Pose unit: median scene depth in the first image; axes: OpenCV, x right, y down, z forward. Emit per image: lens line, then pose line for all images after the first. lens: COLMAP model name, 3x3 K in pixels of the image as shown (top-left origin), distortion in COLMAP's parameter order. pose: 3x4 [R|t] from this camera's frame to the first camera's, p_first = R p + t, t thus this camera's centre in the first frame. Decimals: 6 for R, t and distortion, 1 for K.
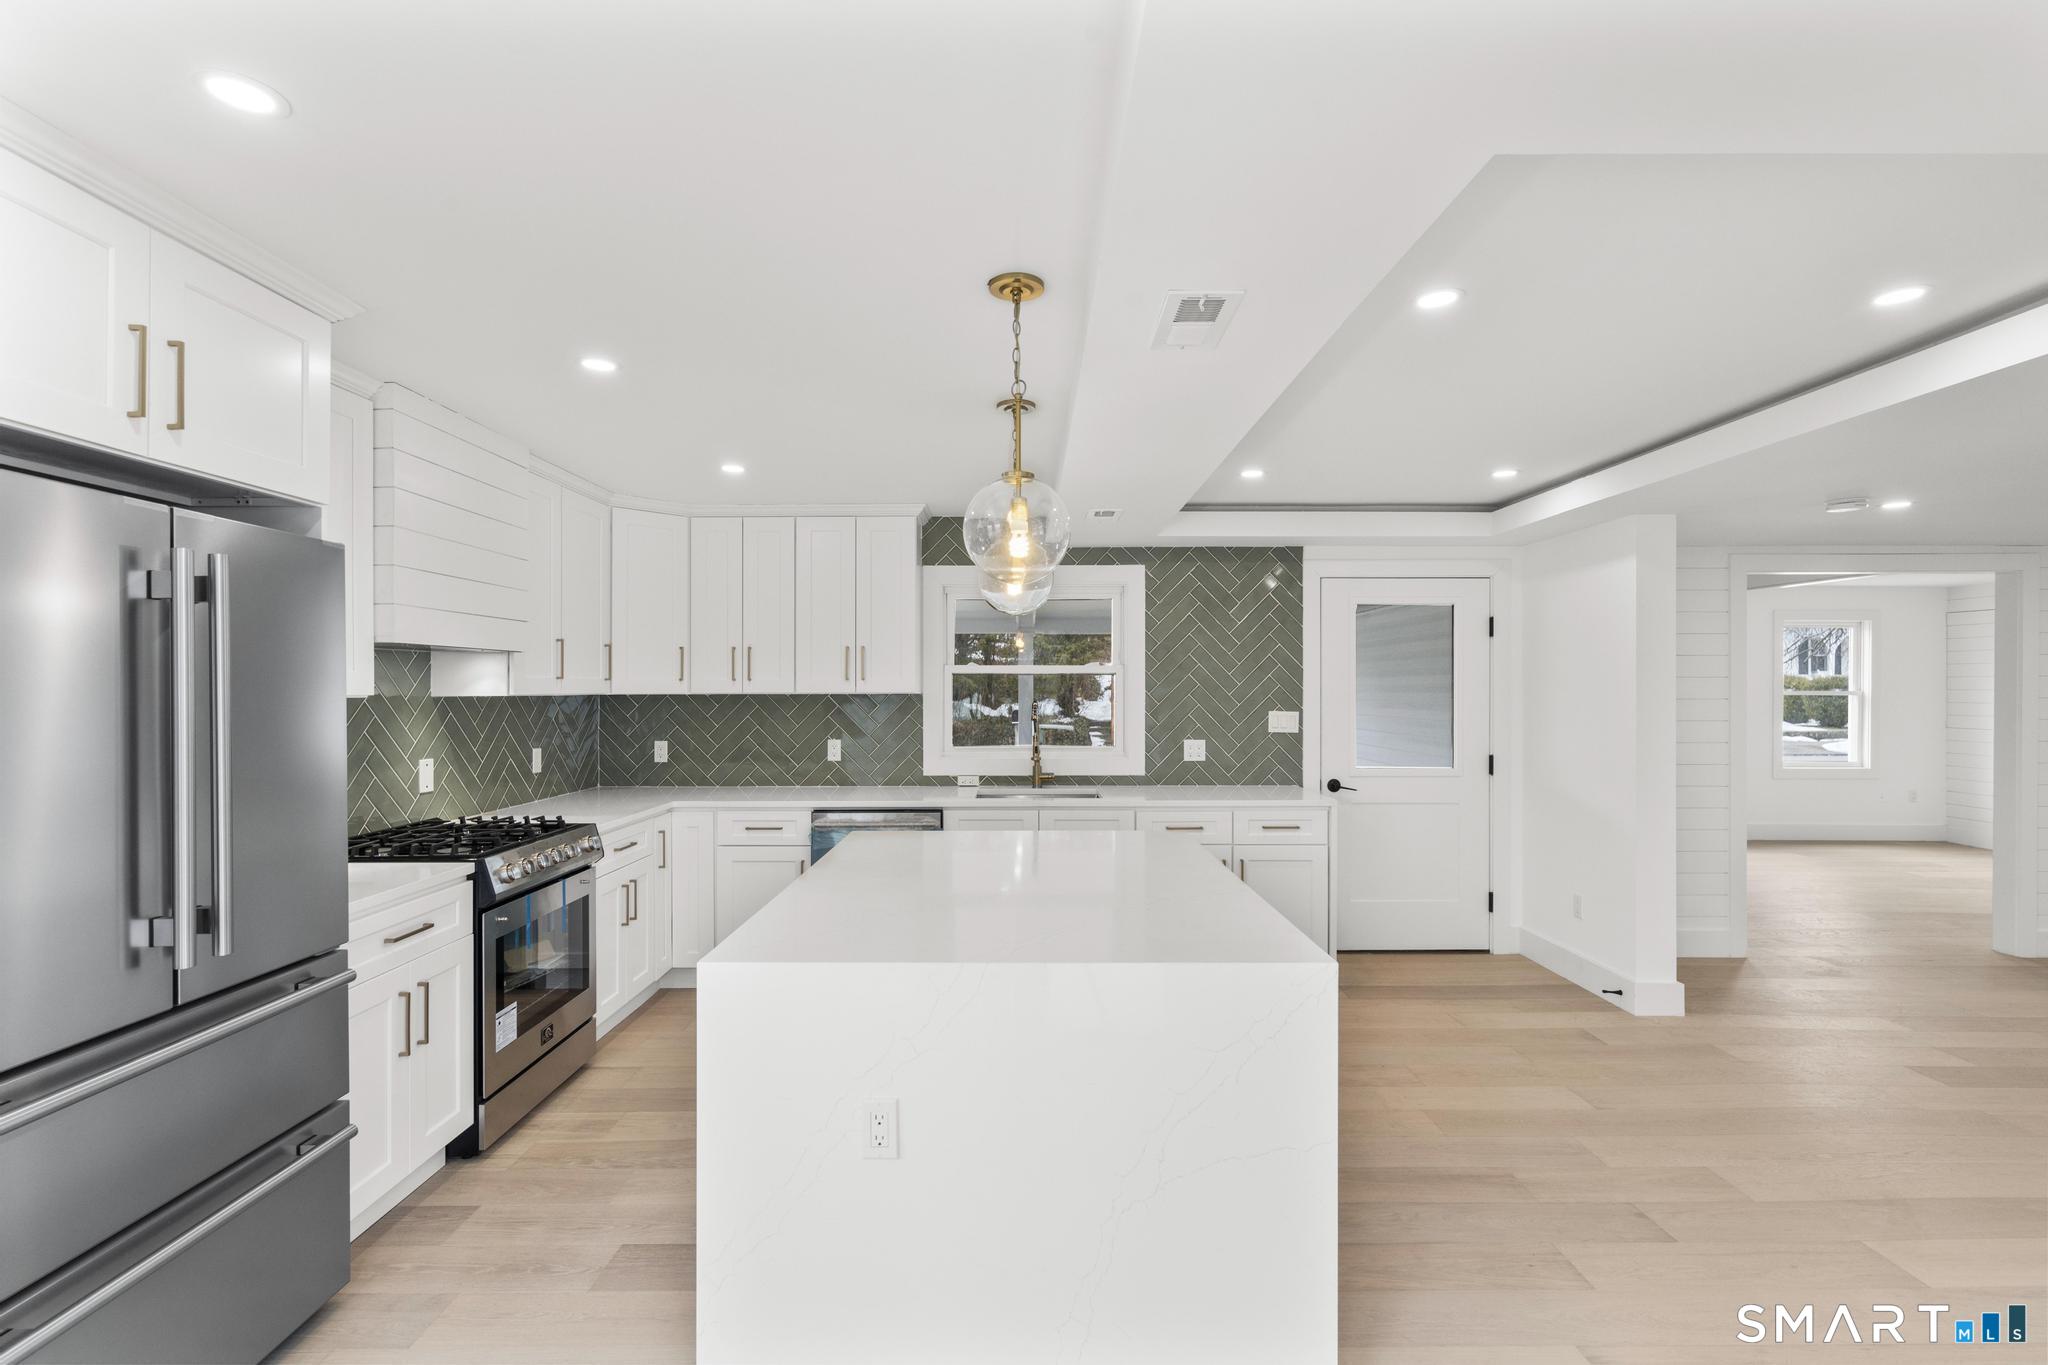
lens RADIAL K [[940.3, 0, 1018.3], [0, 940.3, 686.1], [0, 0, 1]] dist [-0.000308, 0.000166]
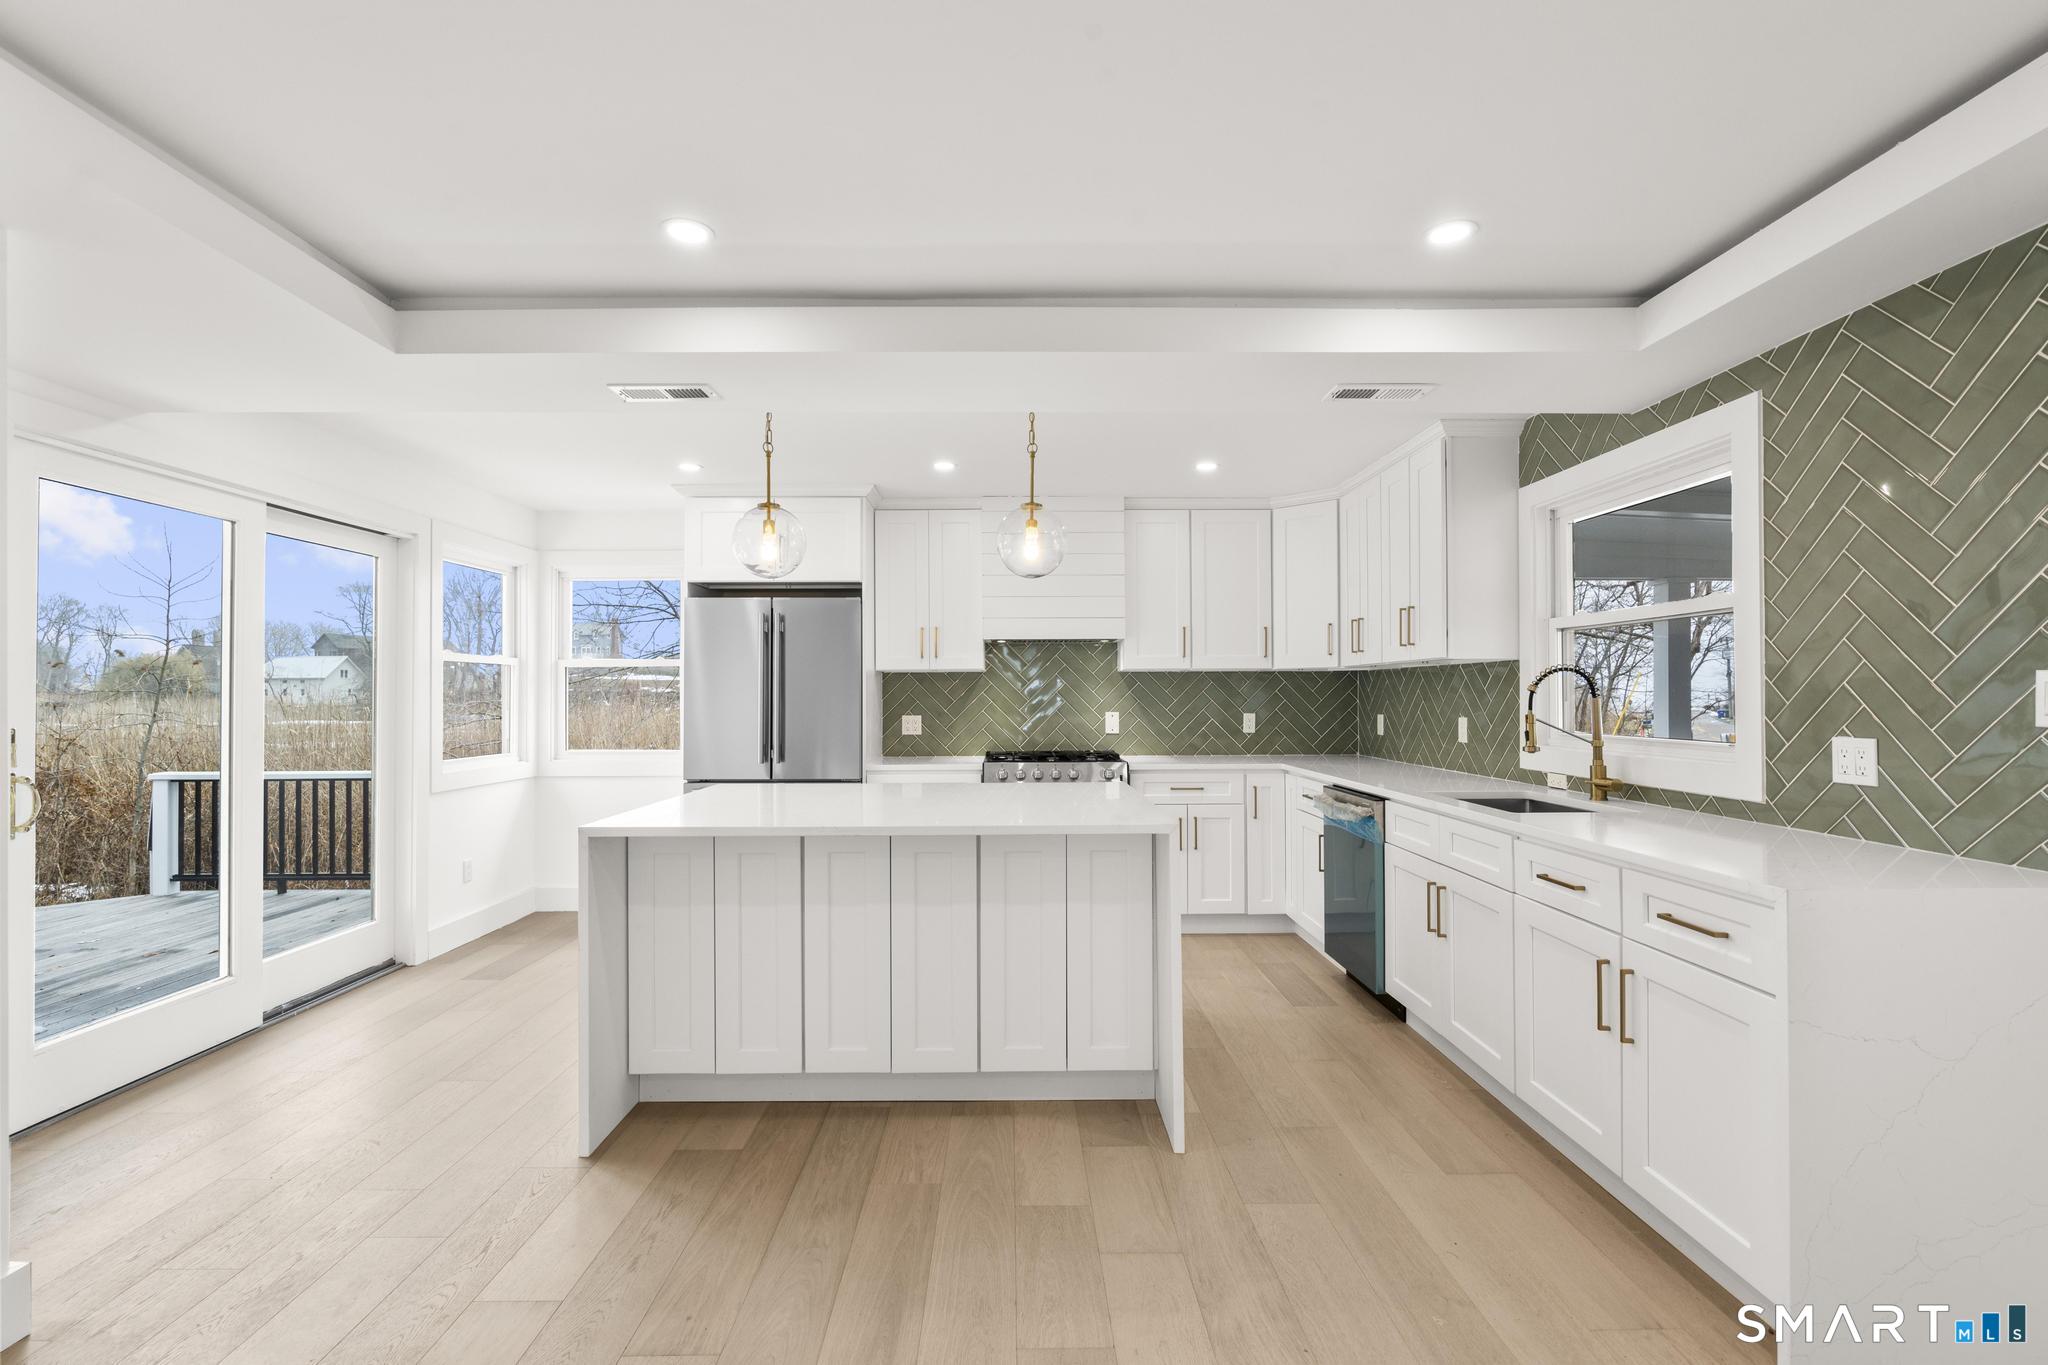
lens RADIAL K [[918.2, 0, 1021.4], [0, 918.2, 684.4], [0, 0, 1]] dist [-0.000721, 0.000178]
pose [[0.008275, -0.011102, -0.999904, 0.628318], [0.005977, 0.999921, -0.011052, 0.033944], [0.999948, -0.005885, 0.008341, 0.596303]]
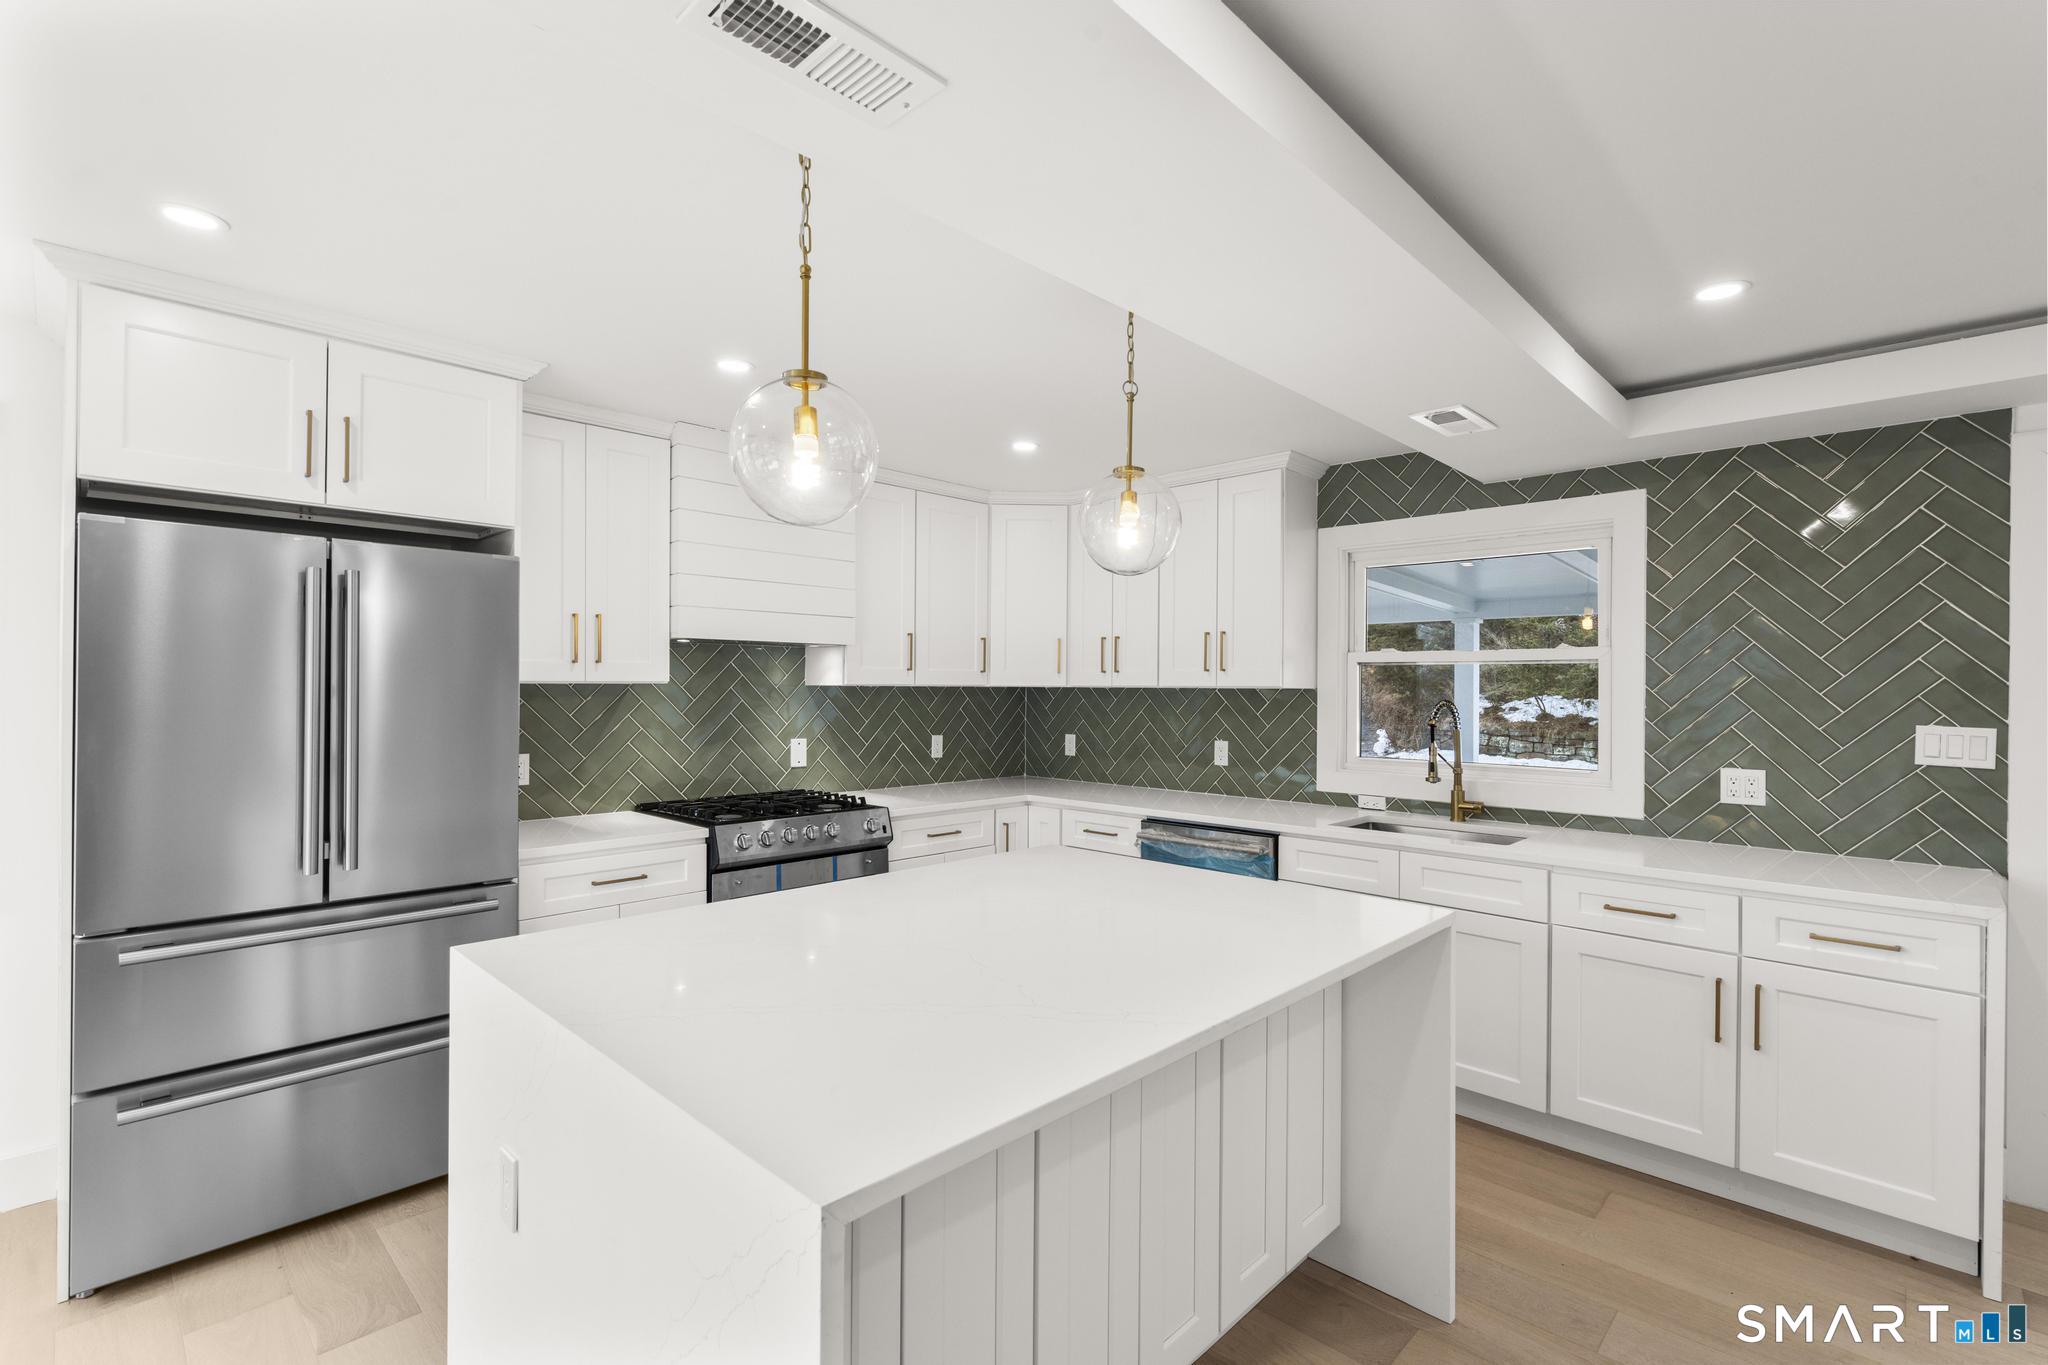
lens RADIAL K [[929.7, 0, 1024.0], [0, 929.7, 682.5], [0, 0, 1]] dist [-0.000773, 0.000473]
pose [[0.716364, 0.001970, -0.697724, 0.272894], [-0.005581, 0.999980, -0.002907, 0.006514], [0.697704, 0.005976, 0.716361, 0.258439]]
